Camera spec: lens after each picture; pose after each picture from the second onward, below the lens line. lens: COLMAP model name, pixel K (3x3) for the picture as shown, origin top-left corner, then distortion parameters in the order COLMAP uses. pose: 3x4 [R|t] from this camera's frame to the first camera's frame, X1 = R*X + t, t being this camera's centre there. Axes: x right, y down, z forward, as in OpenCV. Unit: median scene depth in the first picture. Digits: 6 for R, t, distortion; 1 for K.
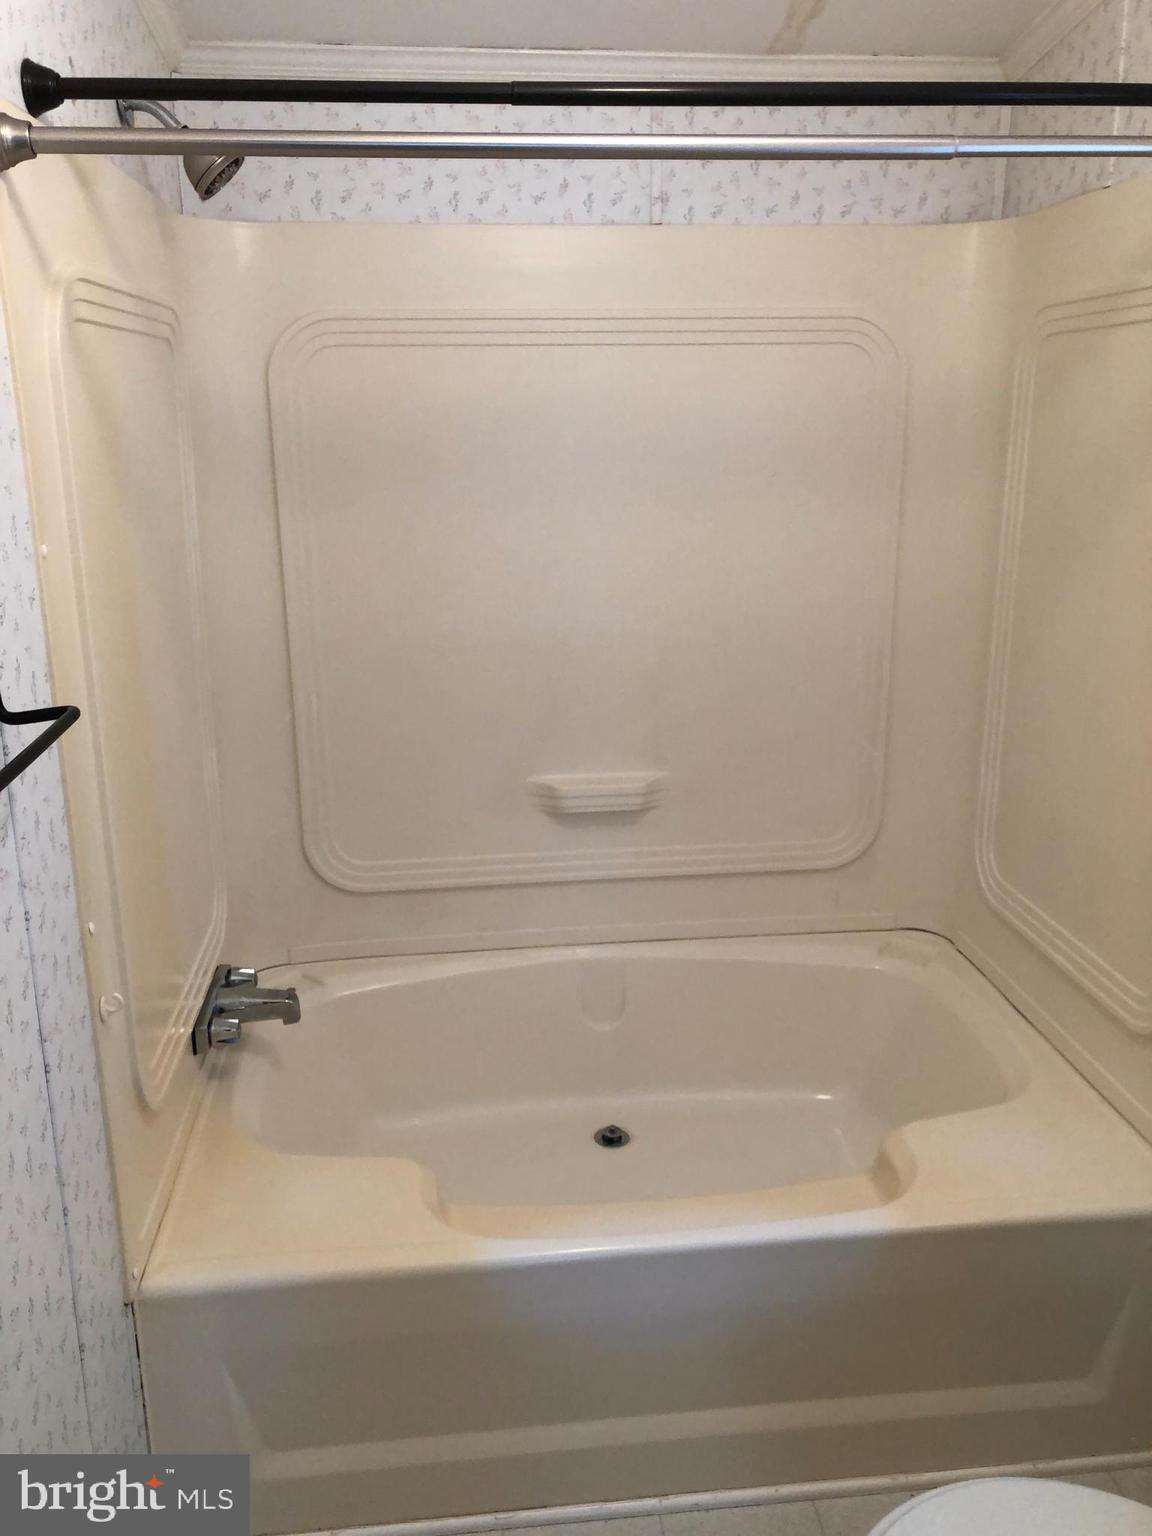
lens RADIAL K [[1256.6, 0, 575.4], [0, 1256.6, 771.6], [0, 0, 1]] dist [-0.005563, -0.000317]
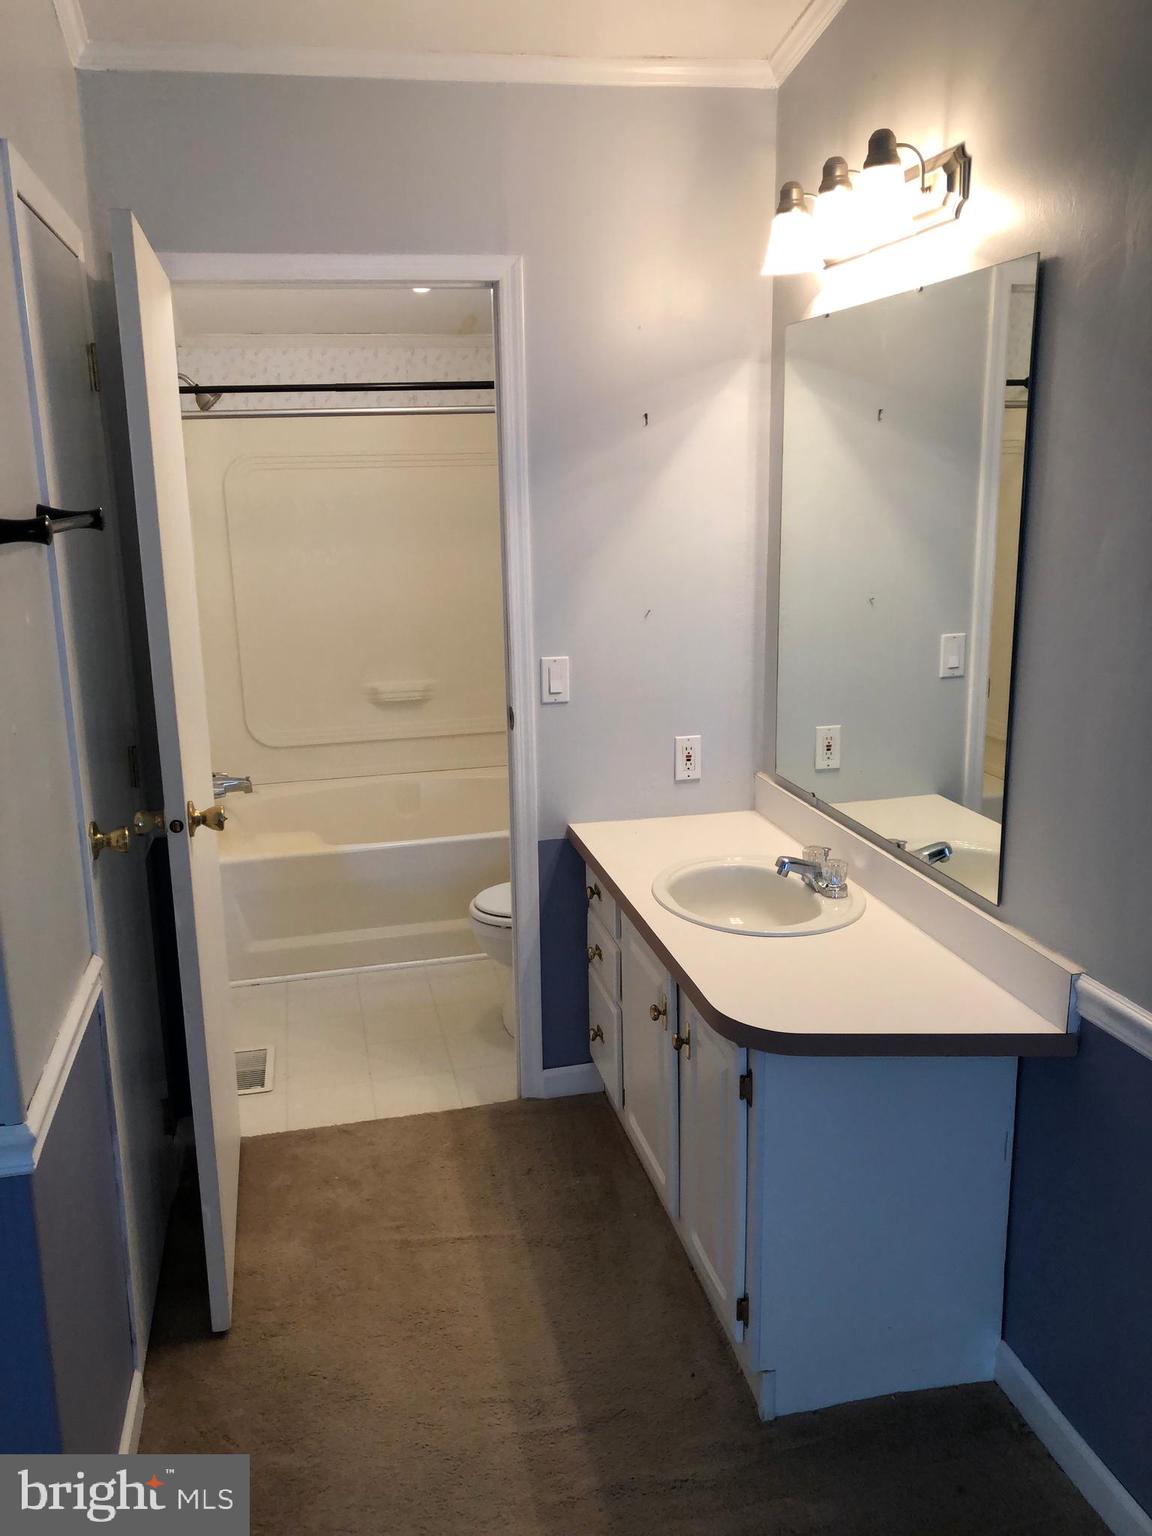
lens RADIAL K [[1256.6, 0, 575.1], [0, 1256.6, 765.0], [0, 0, 1]] dist [-0.005563, -0.000317]
pose [[0.995251, -0.015490, 0.096098, 0.099319], [0.013779, 0.999735, 0.018452, 0.099186], [-0.096358, -0.017040, 0.995201, -0.956449]]
